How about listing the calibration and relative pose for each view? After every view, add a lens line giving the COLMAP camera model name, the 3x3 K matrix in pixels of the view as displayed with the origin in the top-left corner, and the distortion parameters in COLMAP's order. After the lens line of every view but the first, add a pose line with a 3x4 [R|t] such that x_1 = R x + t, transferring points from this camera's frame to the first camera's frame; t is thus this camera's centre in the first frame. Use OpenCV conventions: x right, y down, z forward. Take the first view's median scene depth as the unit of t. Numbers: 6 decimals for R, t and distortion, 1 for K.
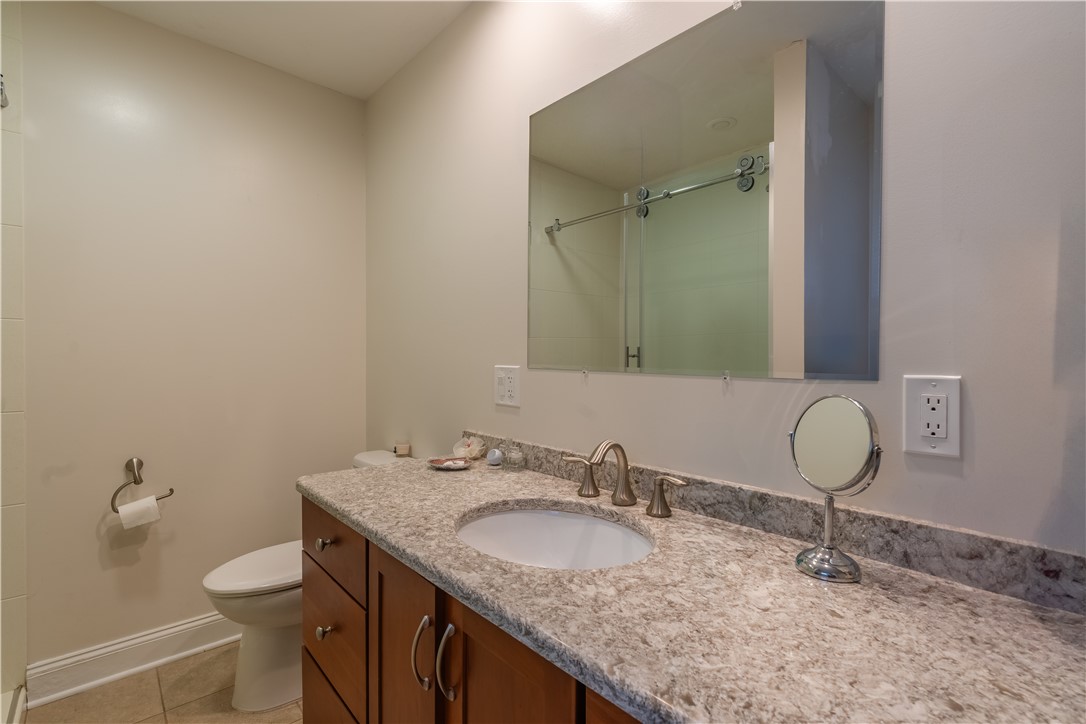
lens RADIAL K [[507.1, 0, 545.0], [0, 507.1, 359.9], [0, 0, 1]] dist [-0.004694, 0.001115]
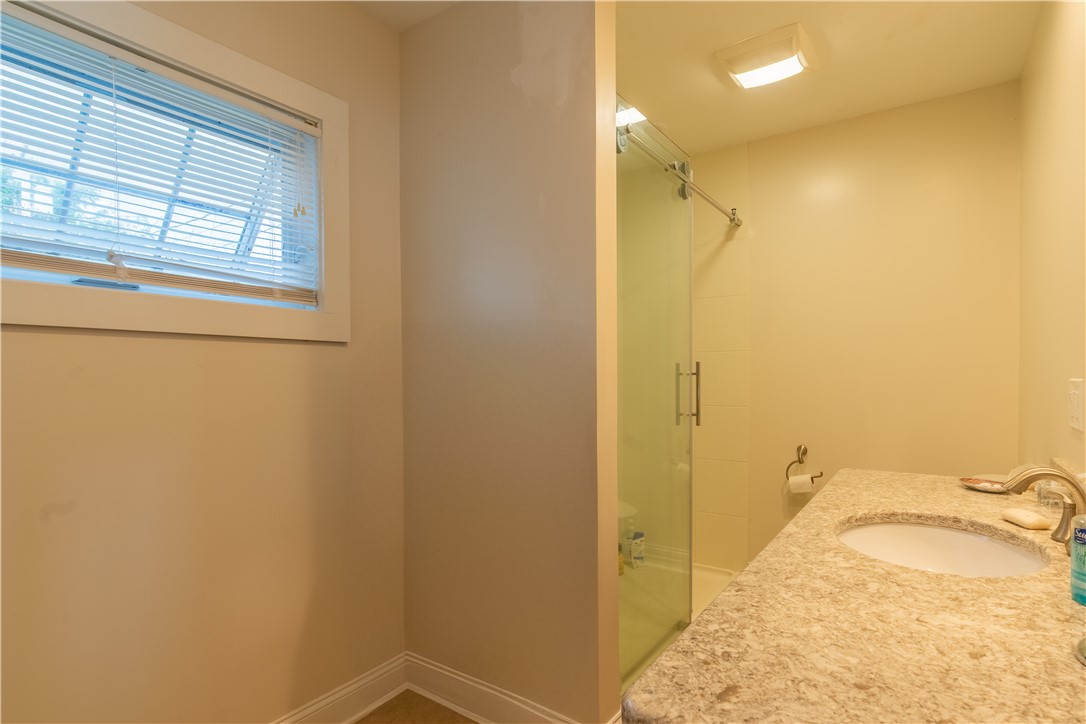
lens RADIAL K [[507.1, 0, 544.8], [0, 507.1, 367.8], [0, 0, 1]] dist [-0.004694, 0.001115]
pose [[0.186745, -0.019840, -0.982208, 1.139811], [-0.001021, 0.999792, -0.020389, 0.022525], [0.982408, 0.004811, 0.186686, 0.090922]]
